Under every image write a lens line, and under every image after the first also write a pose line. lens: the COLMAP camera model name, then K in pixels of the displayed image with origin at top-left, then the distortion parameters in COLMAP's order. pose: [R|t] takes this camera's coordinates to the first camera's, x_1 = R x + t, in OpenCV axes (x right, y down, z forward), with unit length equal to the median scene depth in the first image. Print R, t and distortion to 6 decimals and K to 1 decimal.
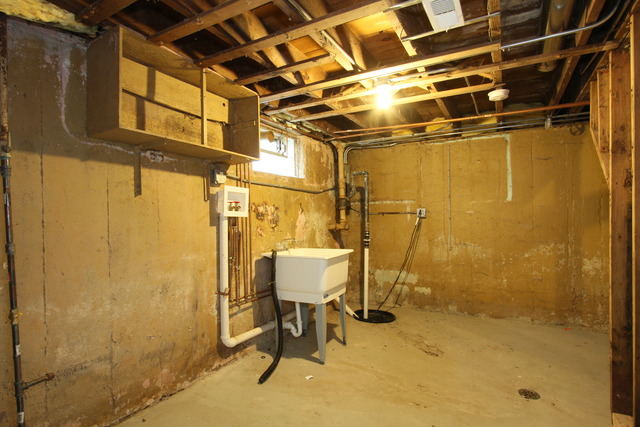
lens RADIAL K [[336.2, 0, 319.4], [0, 336.2, 217.8], [0, 0, 1]] dist [0.000761, -0.000092]
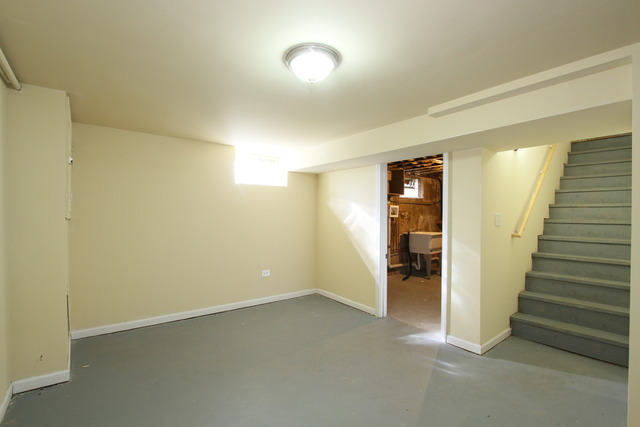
lens RADIAL K [[295.9, 0, 319.0], [0, 295.9, 216.1], [0, 0, 1]] dist [-0.013593, 0.000850]
pose [[0.923376, 0.020039, -0.383373, 0.074031], [-0.015161, 0.999761, 0.015742, -0.032822], [0.383597, -0.008724, 0.923459, -1.107185]]
